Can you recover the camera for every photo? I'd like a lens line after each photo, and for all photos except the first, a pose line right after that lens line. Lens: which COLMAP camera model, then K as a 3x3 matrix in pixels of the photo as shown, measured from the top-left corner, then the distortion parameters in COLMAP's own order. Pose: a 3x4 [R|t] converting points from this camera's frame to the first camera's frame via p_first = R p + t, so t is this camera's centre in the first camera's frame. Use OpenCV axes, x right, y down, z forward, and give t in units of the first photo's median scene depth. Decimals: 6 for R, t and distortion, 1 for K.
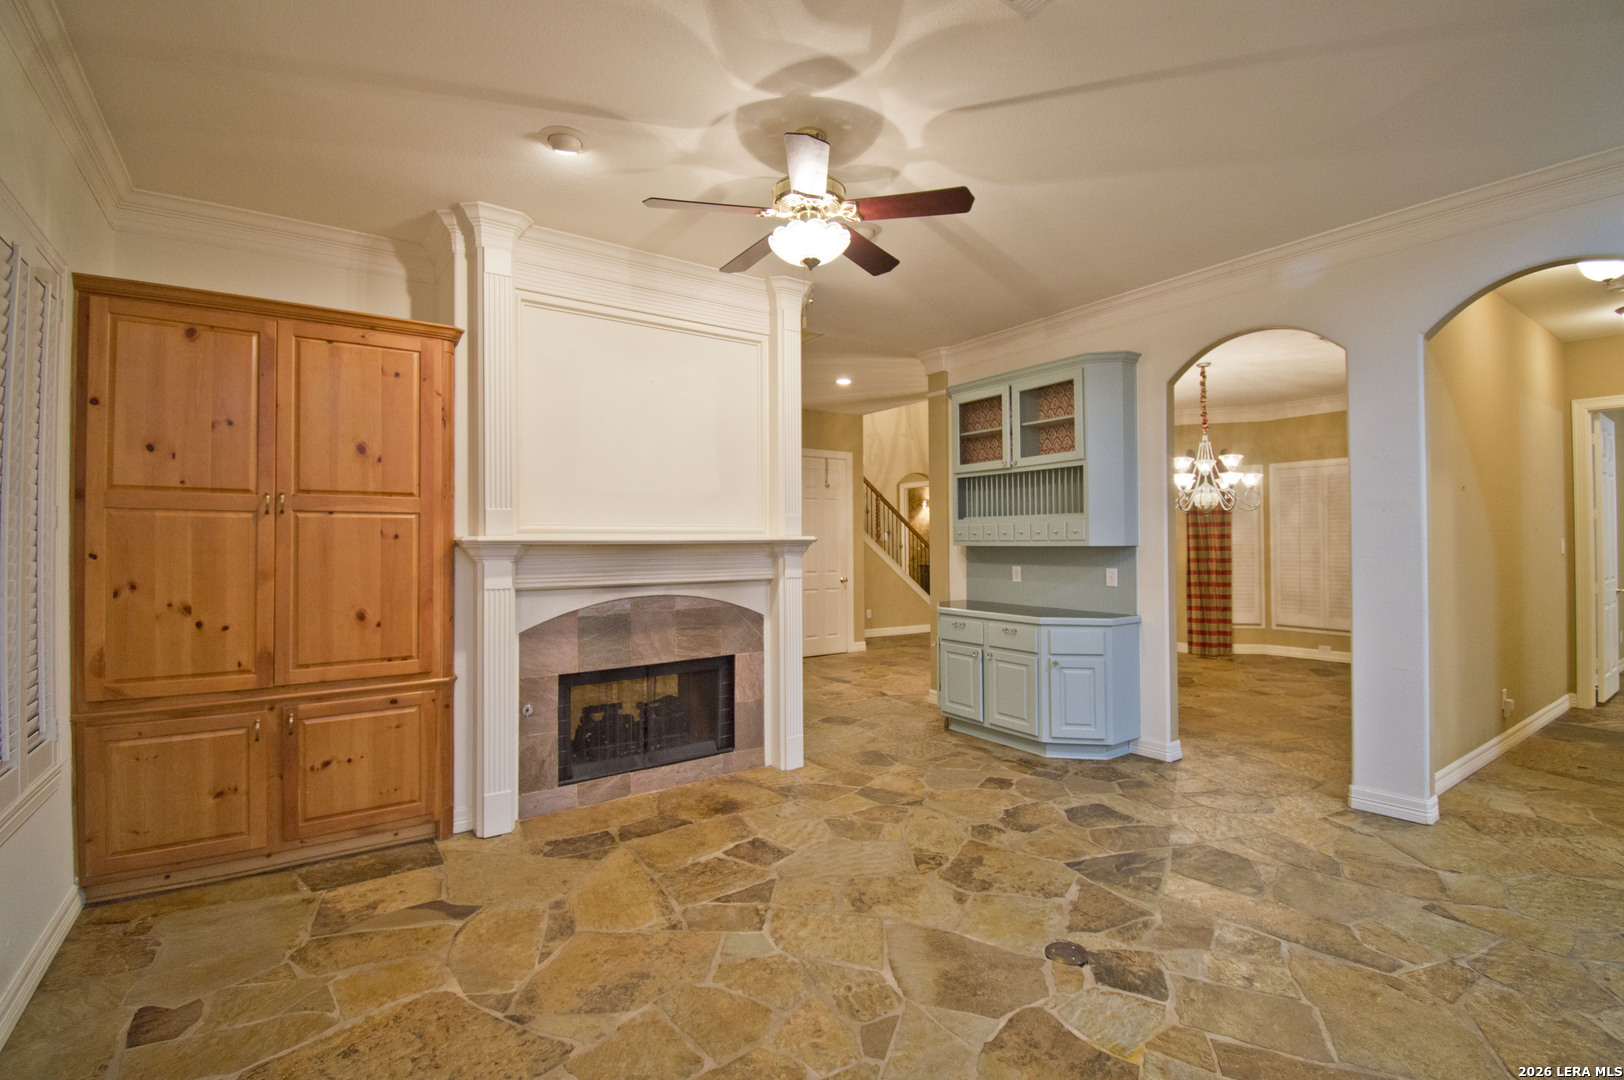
lens RADIAL K [[740.5, 0, 811.2], [0, 740.5, 532.7], [0, 0, 1]] dist [0.001401, -0.012317]
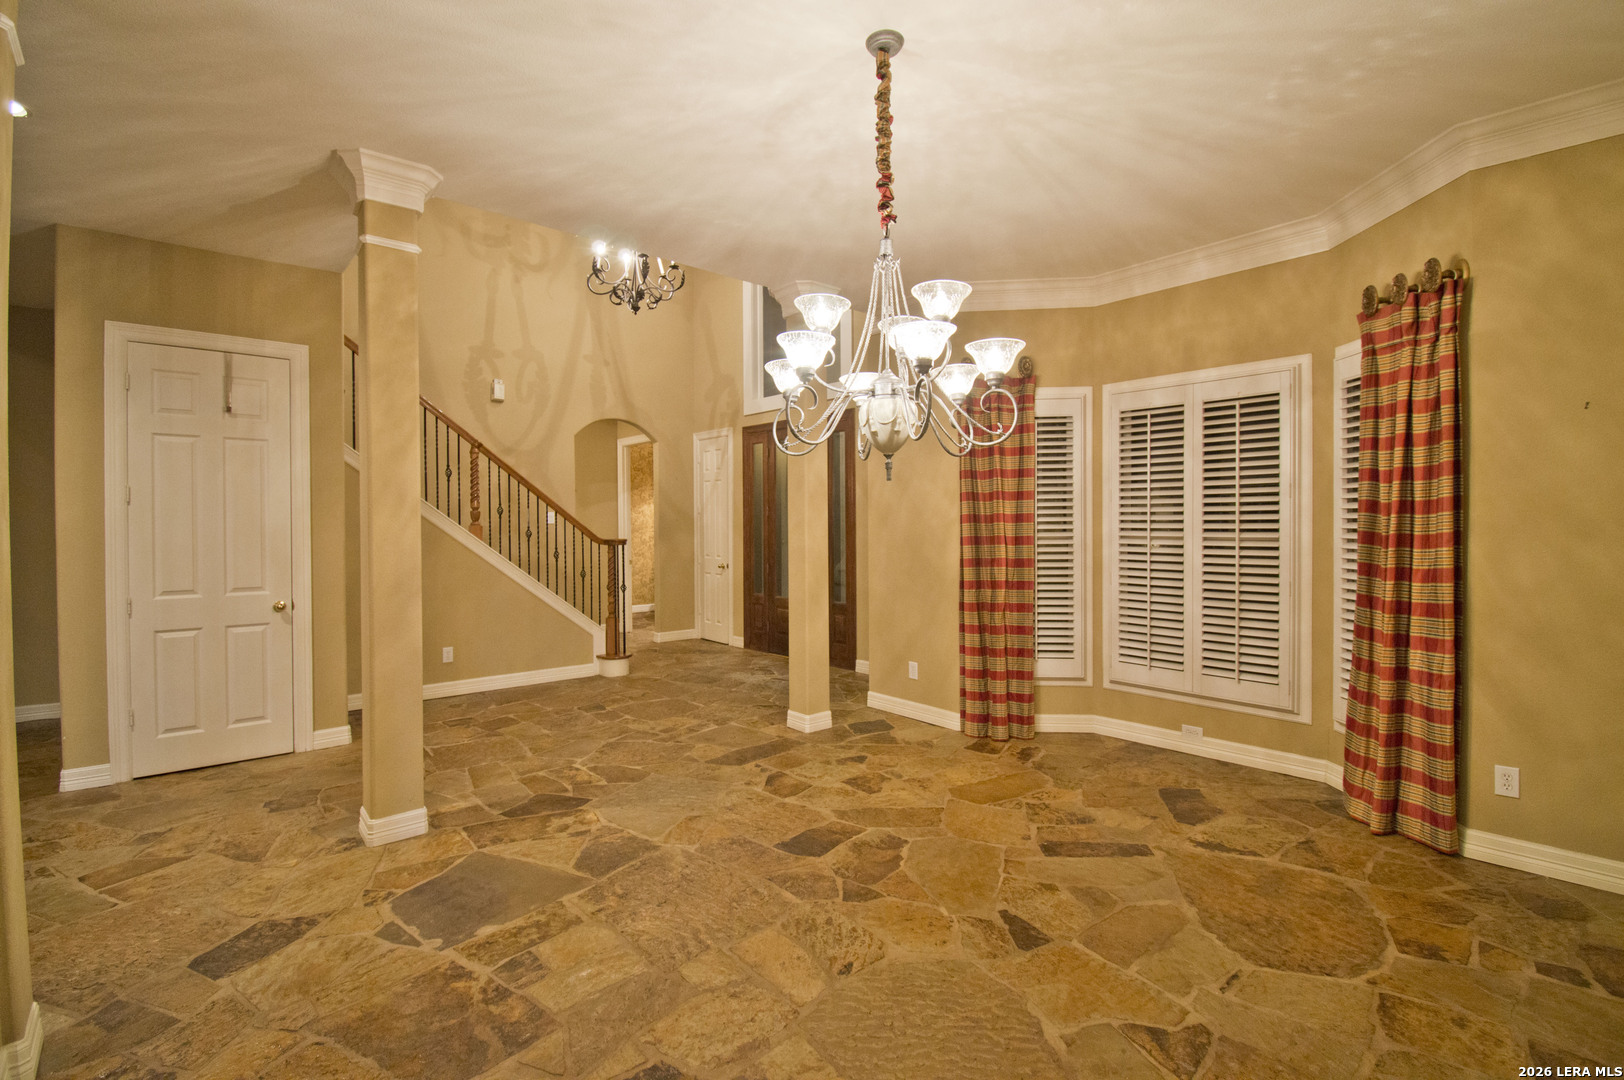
lens RADIAL K [[740.5, 0, 819.8], [0, 740.5, 532.5], [0, 0, 1]] dist [0.001401, -0.012317]
pose [[0.991827, 0.000294, 0.127588, 0.341242], [-0.003137, 0.999751, 0.022086, 0.004192], [-0.127550, -0.022305, 0.991581, 0.481211]]
